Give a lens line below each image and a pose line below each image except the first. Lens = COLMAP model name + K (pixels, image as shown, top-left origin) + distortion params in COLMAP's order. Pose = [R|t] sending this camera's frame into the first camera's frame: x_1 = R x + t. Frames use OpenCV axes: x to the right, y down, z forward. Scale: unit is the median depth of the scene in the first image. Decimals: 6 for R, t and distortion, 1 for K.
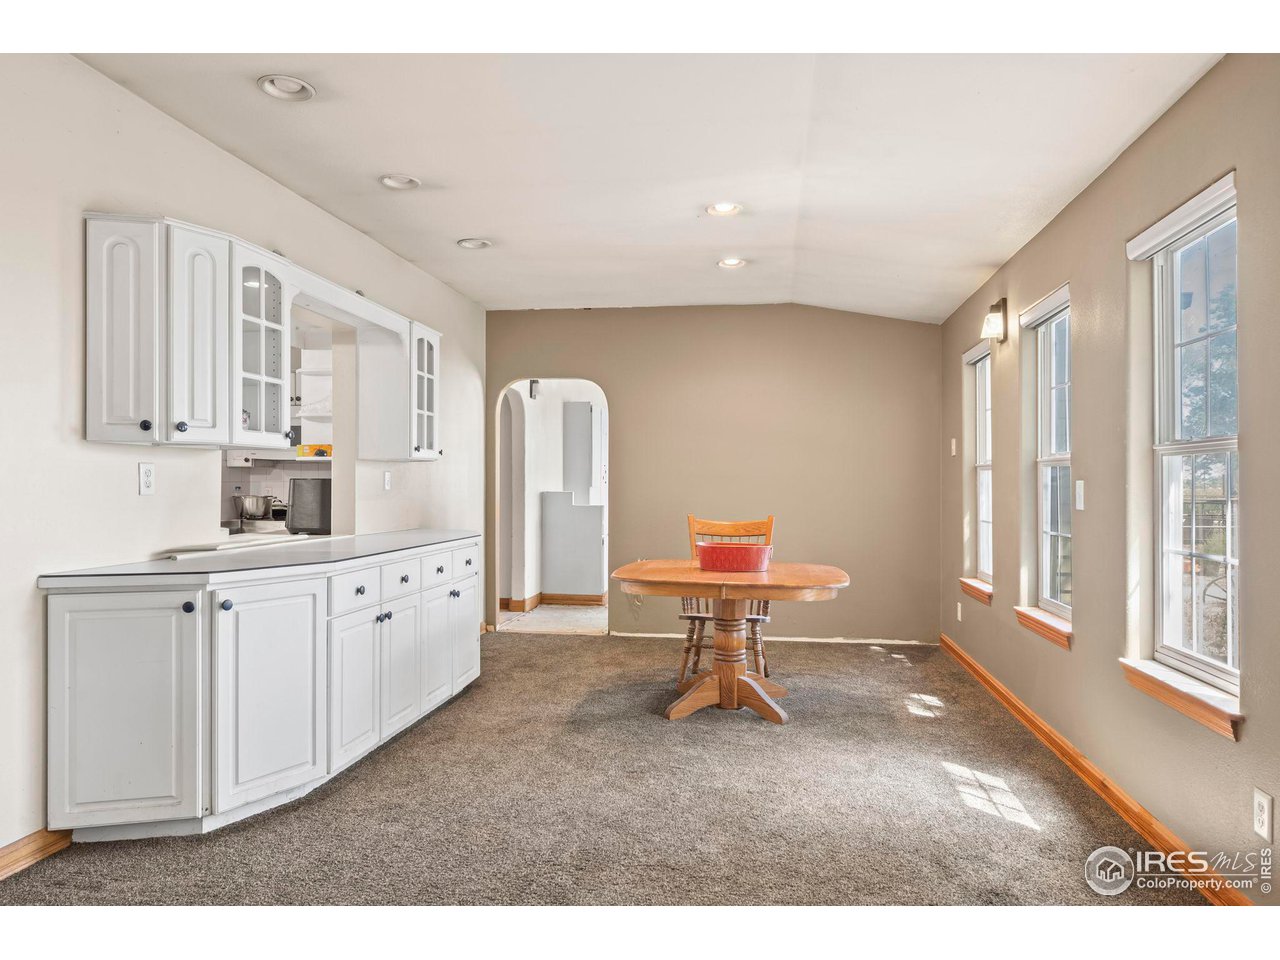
lens RADIAL K [[851.0, 0, 640.9], [0, 851.0, 478.2], [0, 0, 1]] dist [-0.004714, 0.000008]
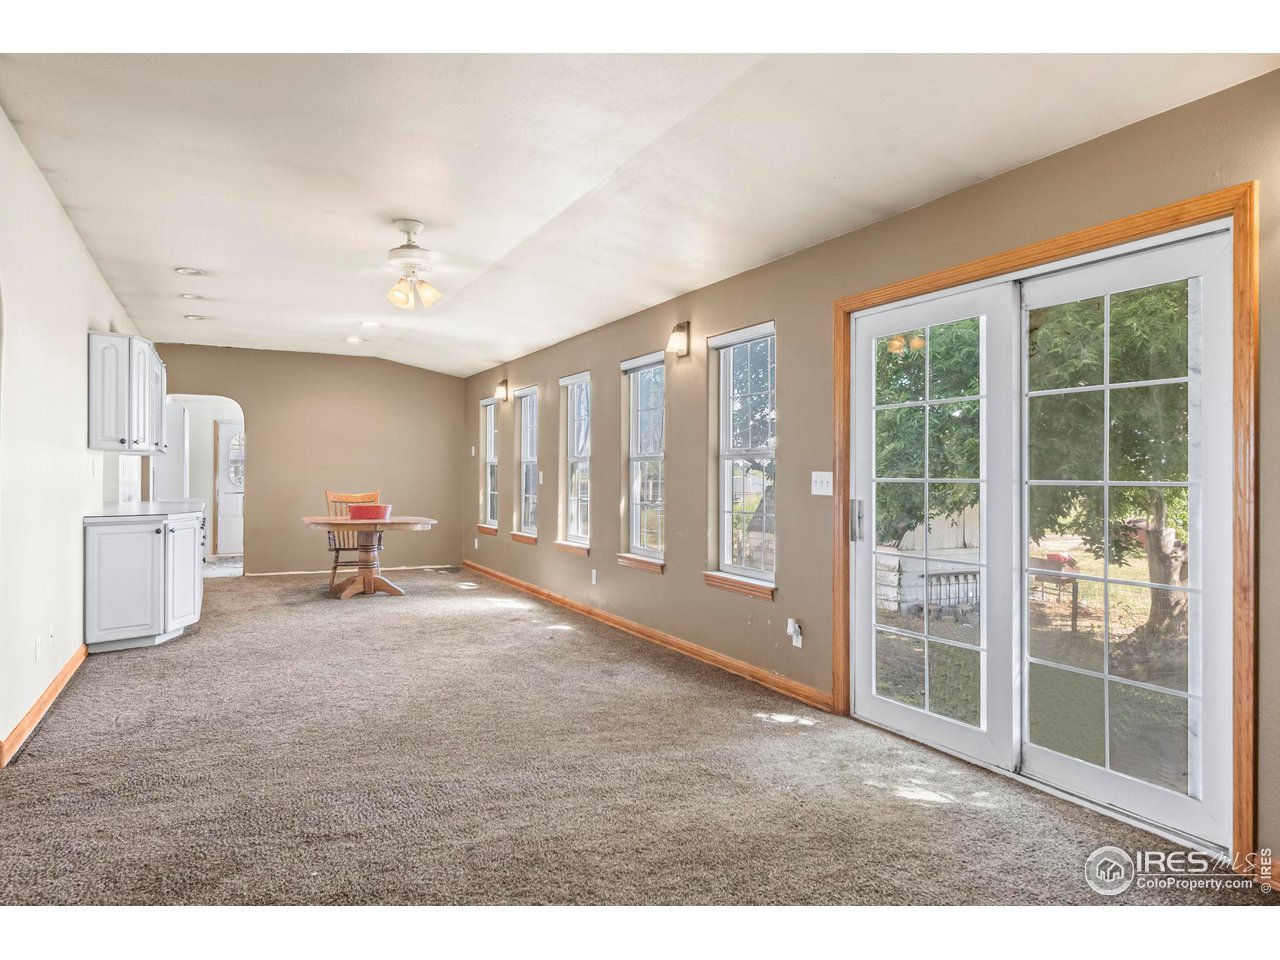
lens RADIAL K [[851.0, 0, 641.0], [0, 851.0, 473.1], [0, 0, 1]] dist [-0.004714, 0.000008]
pose [[0.818383, 0.004013, 0.574659, -0.476770], [-0.009661, 0.999930, 0.006775, -0.008487], [-0.574592, -0.011096, 0.818365, -0.849226]]
